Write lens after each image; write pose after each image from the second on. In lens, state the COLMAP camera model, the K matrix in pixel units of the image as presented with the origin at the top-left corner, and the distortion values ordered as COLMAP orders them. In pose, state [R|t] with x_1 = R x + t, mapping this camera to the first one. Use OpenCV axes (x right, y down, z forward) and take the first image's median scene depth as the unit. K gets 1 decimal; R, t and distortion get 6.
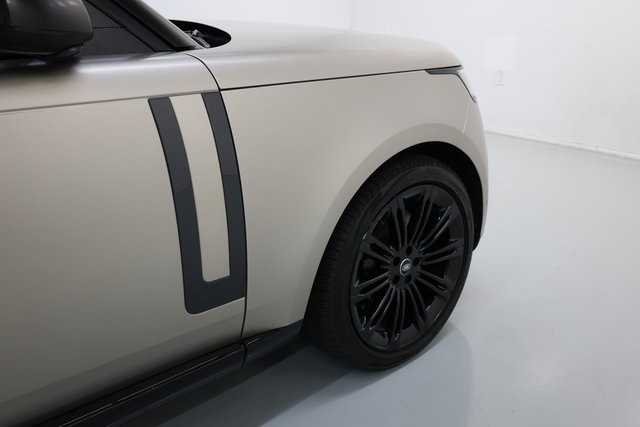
lens RADIAL K [[620.1, 0, 321.9], [0, 620.1, 210.4], [0, 0, 1]] dist [-0.010943, 0.000000]
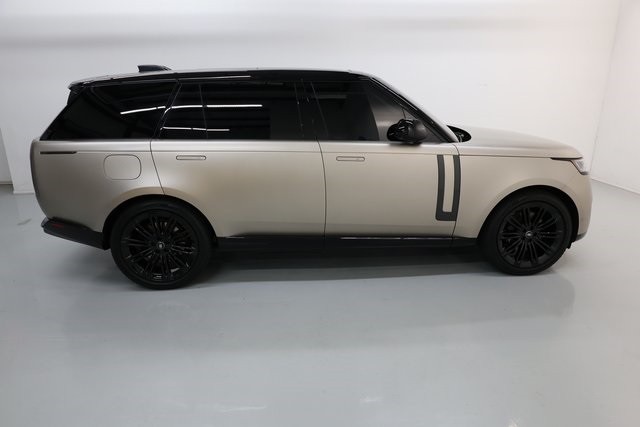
lens RADIAL K [[434.7, 0, 319.1], [0, 434.7, 216.3], [0, 0, 1]] dist [0.029840, 0.002208]
pose [[0.818172, 0.195202, -0.540824, 0.402562], [-0.222478, 0.974818, 0.015275, 0.190766], [0.530187, 0.107823, 0.840997, -0.985026]]
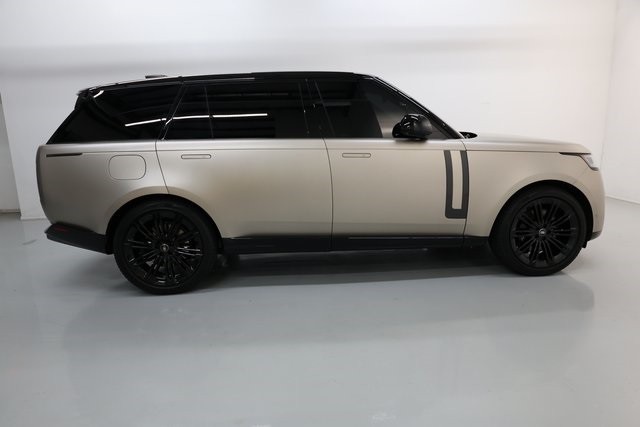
lens RADIAL K [[434.7, 0, 322.7], [0, 434.7, 214.4], [0, 0, 1]] dist [0.029840, 0.002208]
pose [[0.815766, 0.125840, -0.564527, 0.413259], [-0.202076, 0.976545, -0.074325, 0.341109], [0.541933, 0.174710, 0.822062, -0.933427]]
